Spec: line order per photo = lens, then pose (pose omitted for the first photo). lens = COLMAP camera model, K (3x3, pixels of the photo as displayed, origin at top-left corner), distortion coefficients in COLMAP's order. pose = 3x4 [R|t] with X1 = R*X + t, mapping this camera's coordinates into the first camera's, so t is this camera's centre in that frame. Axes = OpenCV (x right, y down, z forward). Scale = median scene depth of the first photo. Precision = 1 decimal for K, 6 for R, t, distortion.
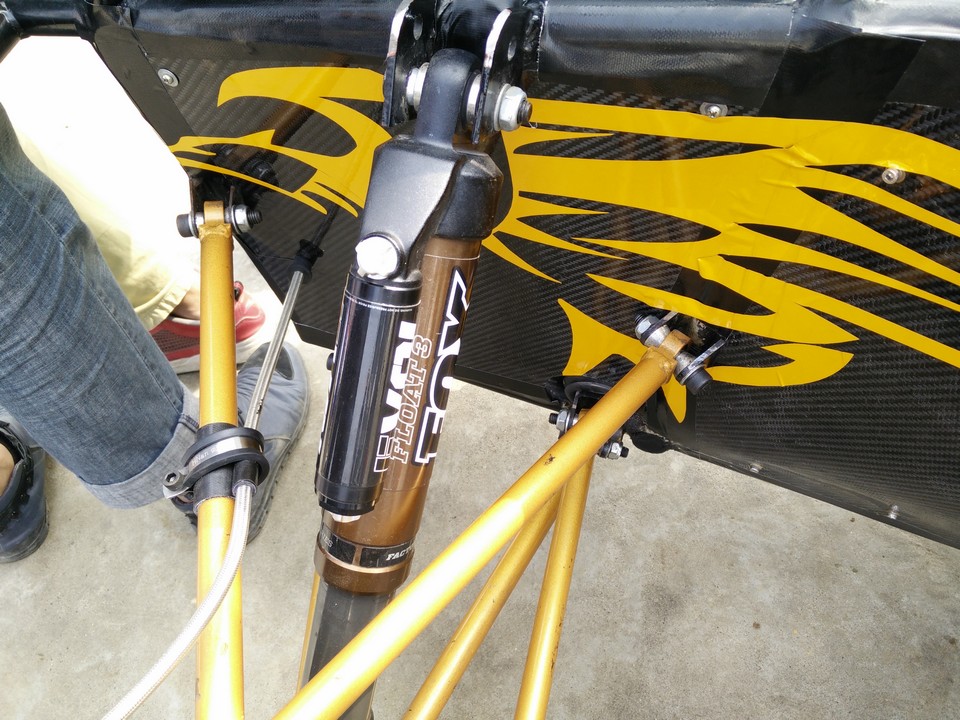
lens RADIAL K [[795.9, 0, 473.3], [0, 795.9, 377.9], [0, 0, 1]] dist [0.137581, -0.181887]
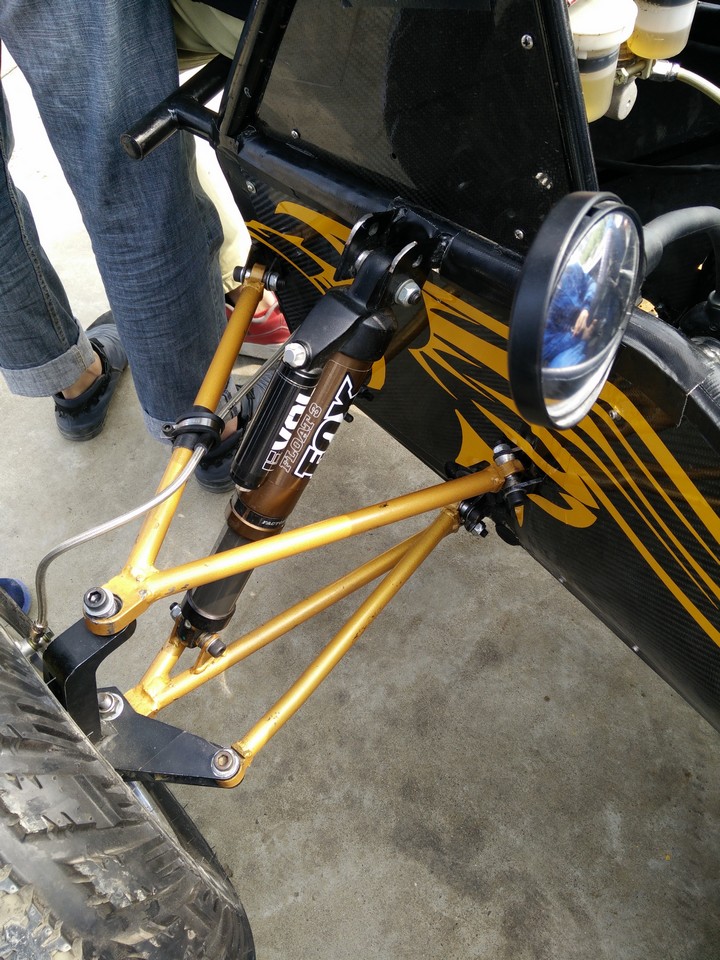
lens RADIAL K [[795.9, 0, 360.0], [0, 795.9, 480.0], [0, 0, 1]] dist [0.137581, -0.181887]
pose [[0.909532, 0.374492, -0.180299, 0.321113], [-0.356467, 0.925914, 0.124958, -0.124589], [0.213737, -0.049383, 0.975642, -0.521732]]
